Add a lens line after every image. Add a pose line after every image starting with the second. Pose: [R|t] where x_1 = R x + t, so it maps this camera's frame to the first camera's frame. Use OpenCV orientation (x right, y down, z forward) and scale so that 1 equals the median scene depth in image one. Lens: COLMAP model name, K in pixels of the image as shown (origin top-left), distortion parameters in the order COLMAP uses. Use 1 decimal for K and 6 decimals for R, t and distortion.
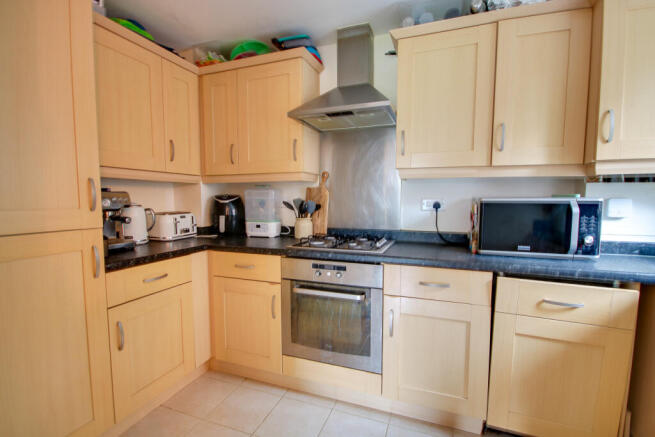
lens RADIAL K [[311.2, 0, 327.5], [0, 311.2, 218.5], [0, 0, 1]] dist [-0.018042, -0.000073]
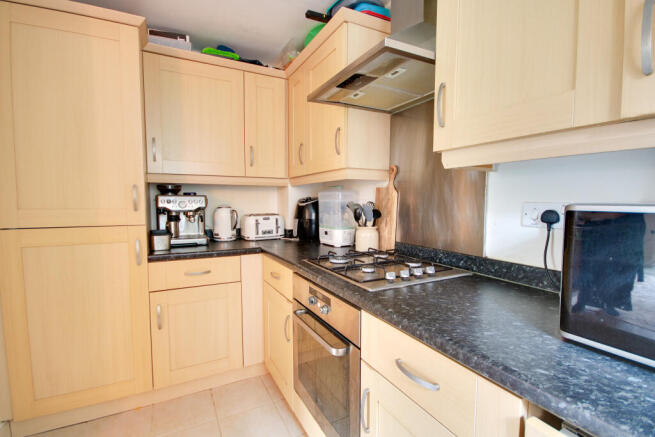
lens RADIAL K [[311.2, 0, 327.5], [0, 311.2, 218.5], [0, 0, 1]] dist [-0.018042, -0.000073]
pose [[0.742503, 0.040664, -0.668607, 0.398534], [-0.046223, 0.998887, 0.009420, -0.025993], [0.668246, 0.023911, 0.743556, 0.370898]]
